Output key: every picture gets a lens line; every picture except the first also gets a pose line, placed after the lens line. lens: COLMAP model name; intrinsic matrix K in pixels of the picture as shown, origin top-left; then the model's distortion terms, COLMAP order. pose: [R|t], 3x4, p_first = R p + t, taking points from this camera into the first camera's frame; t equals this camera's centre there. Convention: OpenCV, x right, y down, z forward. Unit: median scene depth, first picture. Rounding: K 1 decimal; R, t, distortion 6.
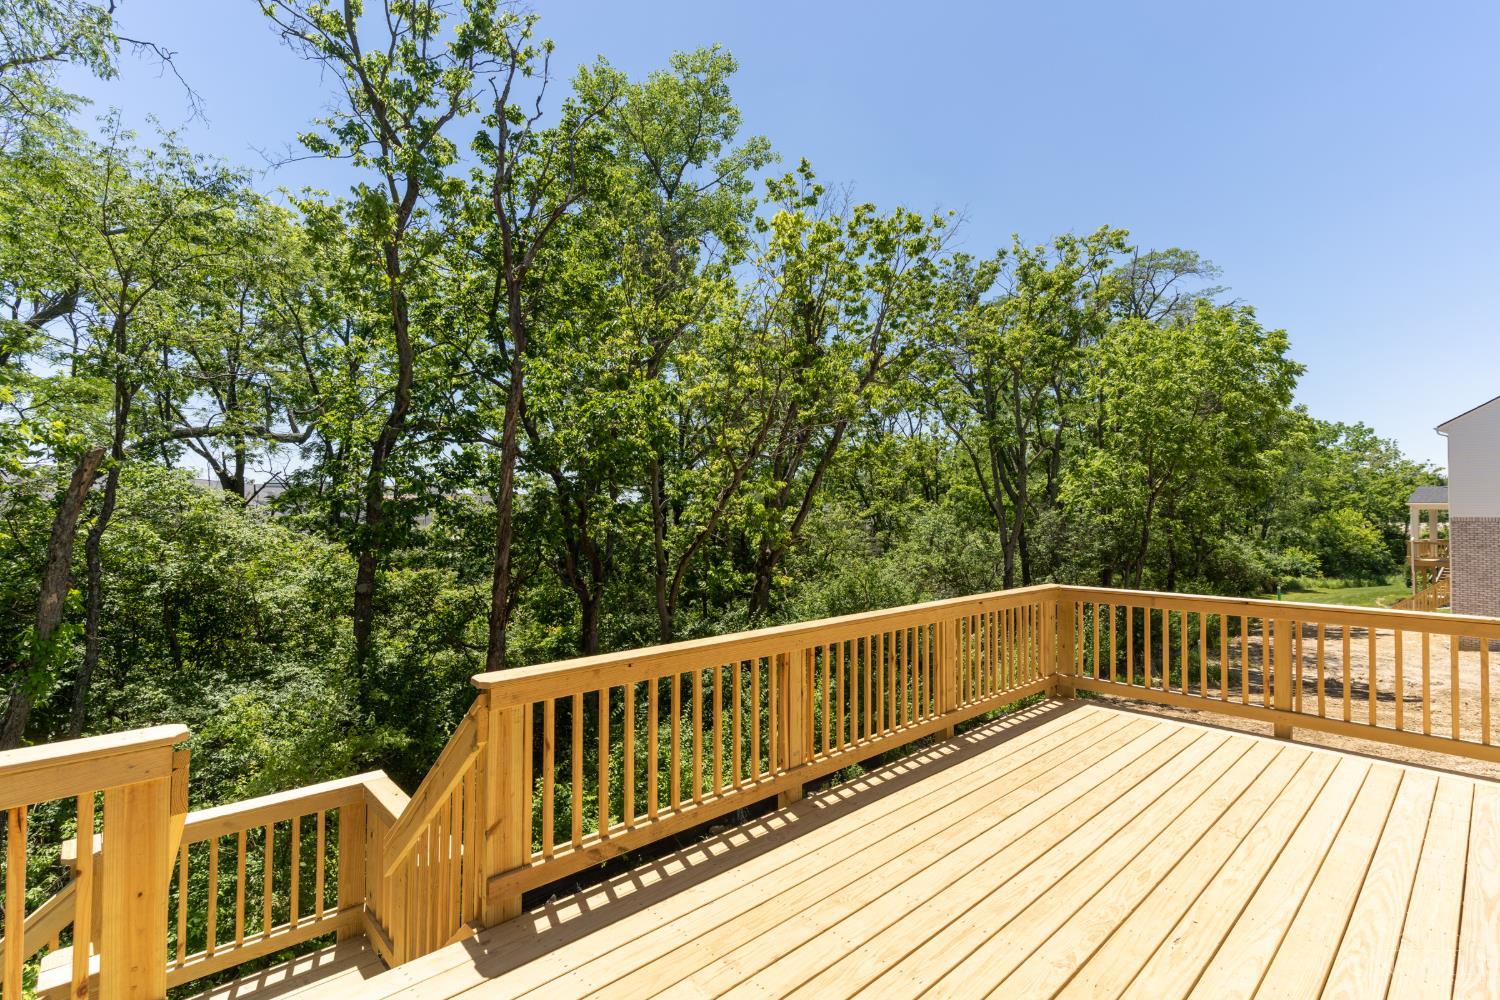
lens RADIAL K [[709.6, 0, 750.0], [0, 709.6, 500.0], [0, 0, 1]] dist [-0.001806, -0.000176]
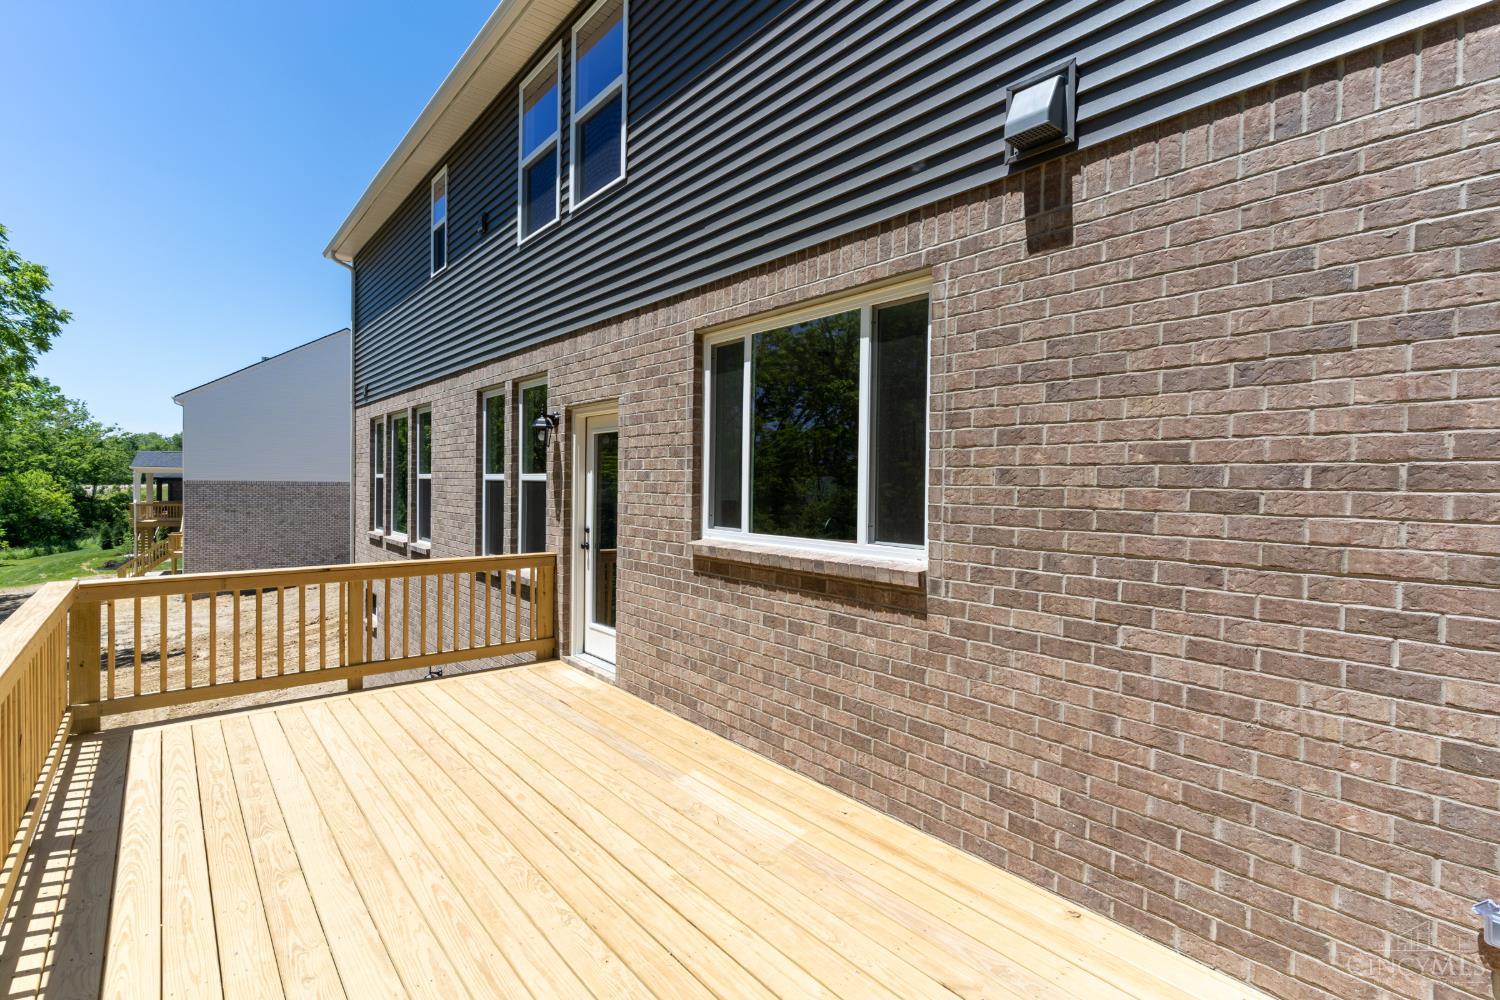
lens RADIAL K [[709.6, 0, 750.0], [0, 709.6, 500.0], [0, 0, 1]] dist [-0.001806, -0.000176]
pose [[0.069771, -0.030692, 0.997091, -0.086532], [-0.022235, 0.999230, 0.032314, -0.000892], [-0.997315, -0.024425, 0.069034, 0.101946]]
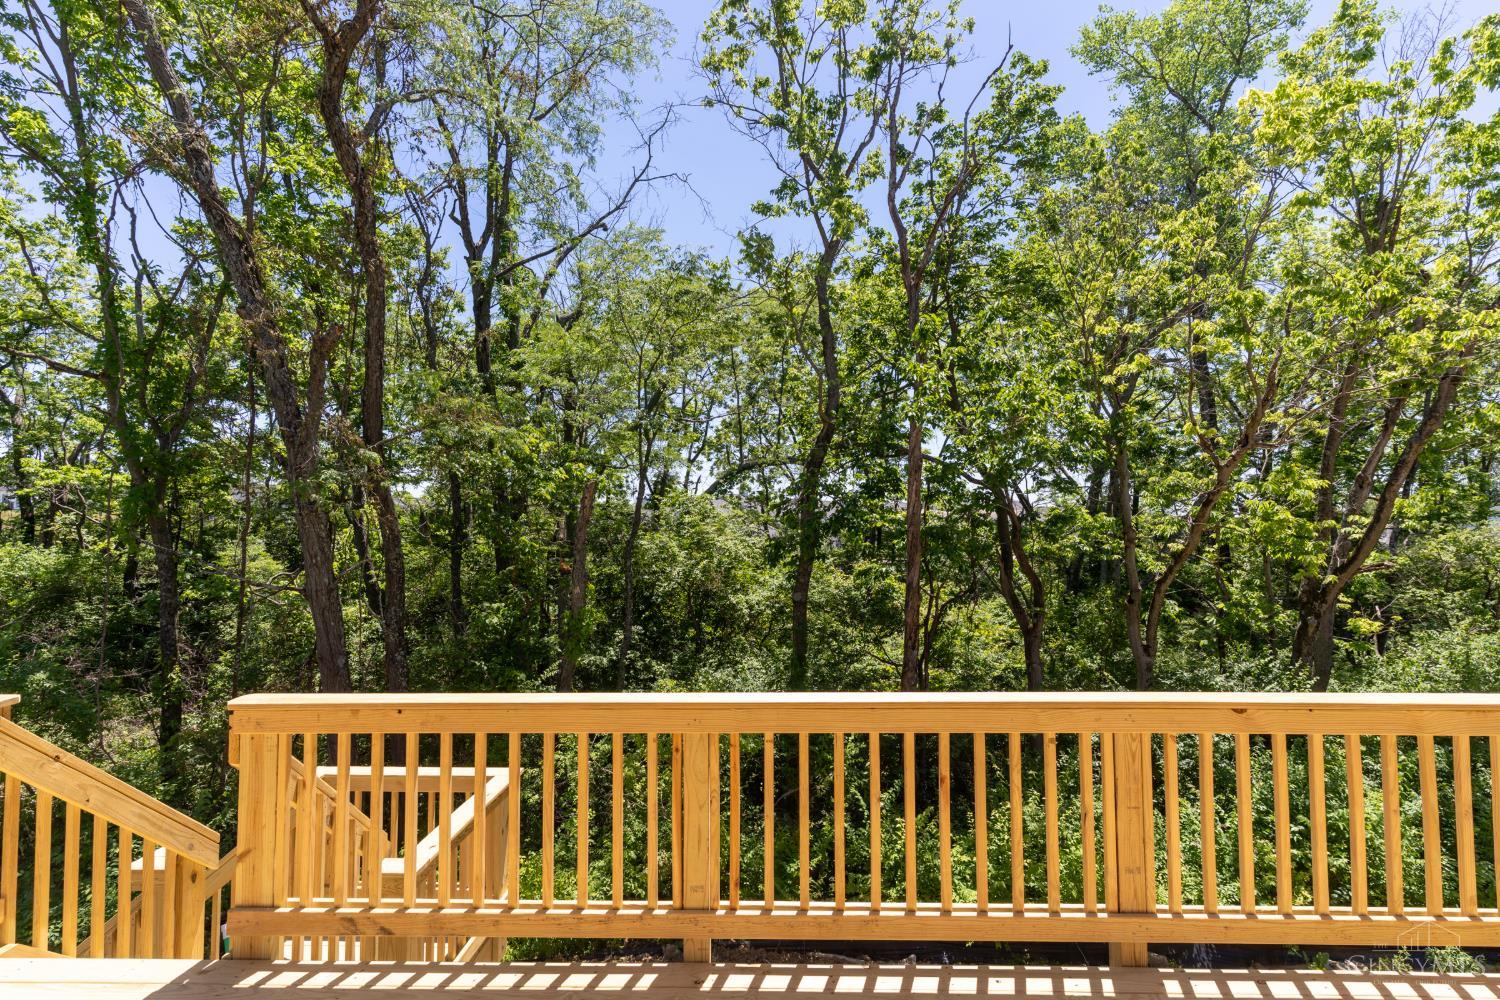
lens RADIAL K [[711.4, 0, 741.9], [0, 711.4, 494.2], [0, 0, 1]] dist [0.001182, 0.000283]
pose [[0.710625, -0.036265, -0.702636, 0.138858], [0.017147, 0.999267, -0.034233, 0.002667], [0.703362, 0.012279, 0.710726, 0.132156]]
